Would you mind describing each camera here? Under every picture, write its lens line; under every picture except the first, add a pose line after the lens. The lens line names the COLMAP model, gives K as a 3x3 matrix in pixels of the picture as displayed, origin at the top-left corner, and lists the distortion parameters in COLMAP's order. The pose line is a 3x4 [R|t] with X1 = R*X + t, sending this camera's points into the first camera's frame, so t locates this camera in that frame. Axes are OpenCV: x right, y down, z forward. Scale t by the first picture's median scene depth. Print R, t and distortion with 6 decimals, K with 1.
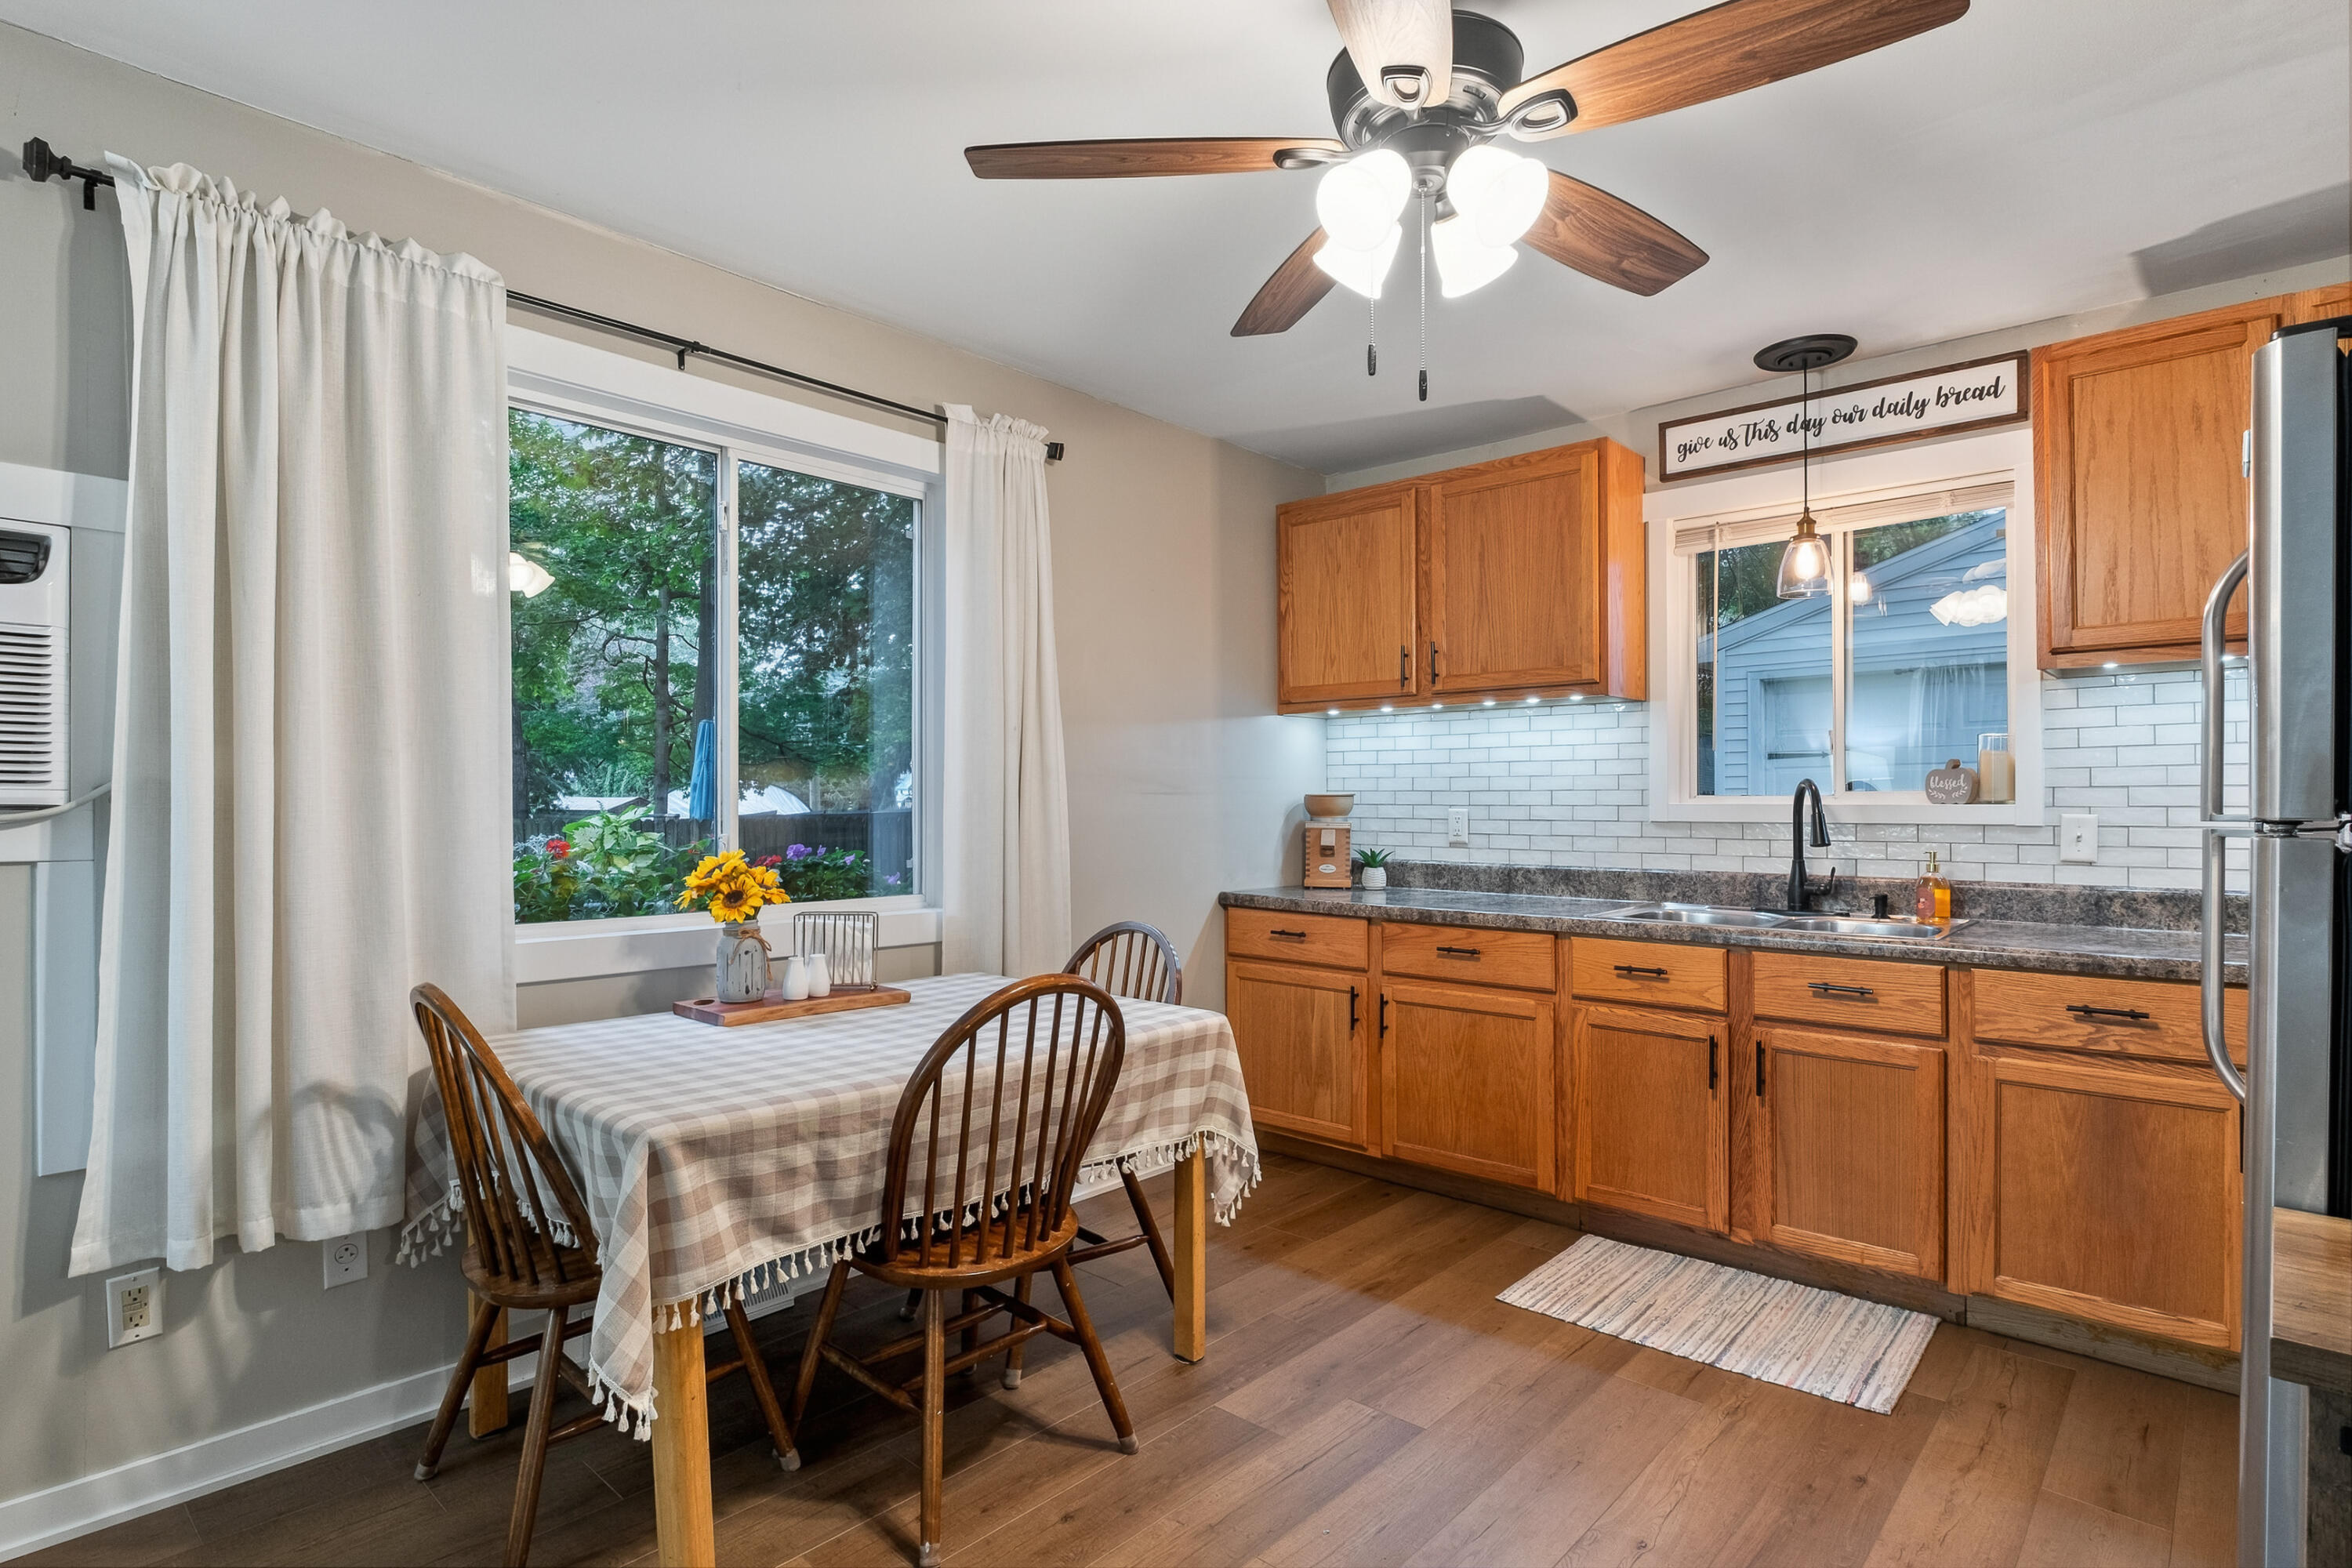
lens RADIAL K [[1187.2, 0, 1174.1], [0, 1187.2, 793.9], [0, 0, 1]] dist [-0.002767, -0.000787]
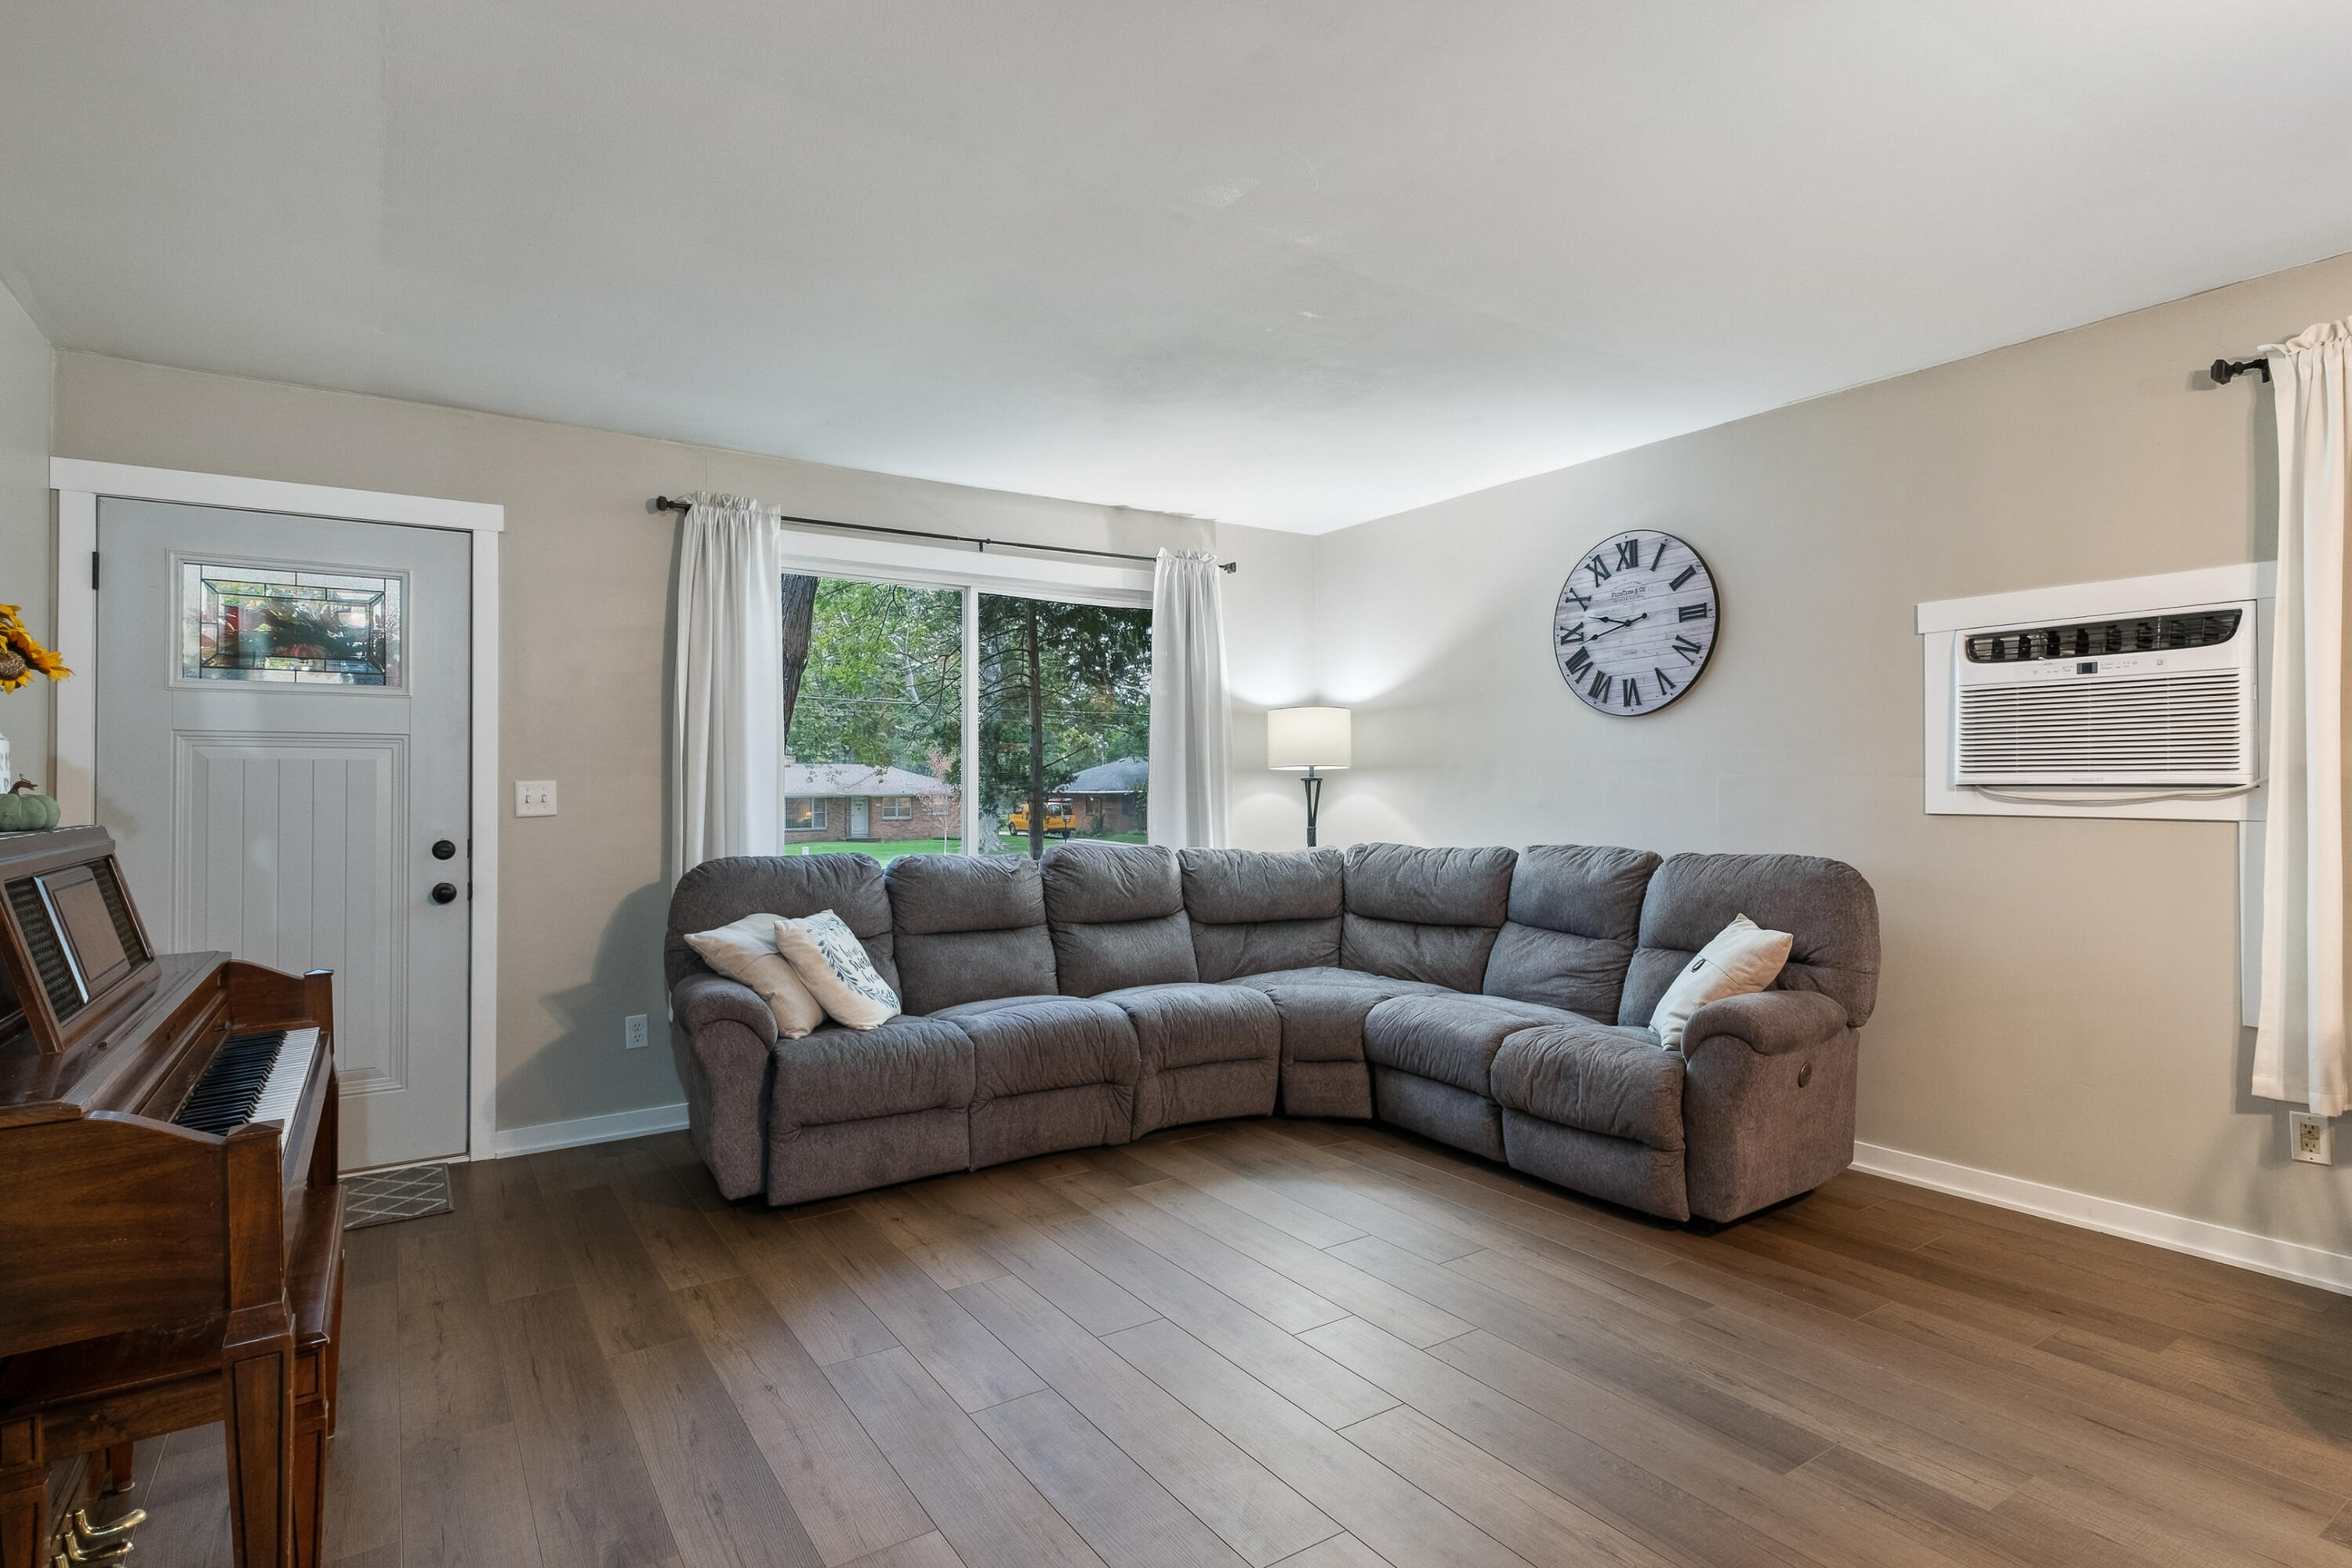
lens RADIAL K [[1172.6, 0, 1173.2], [0, 1172.6, 782.6], [0, 0, 1]] dist [0.002522, -0.000064]
pose [[-0.241450, -0.005813, -0.970396, 0.476983], [0.008318, 0.999933, -0.008060, 0.004648], [0.970378, -0.010018, -0.241385, 0.012885]]
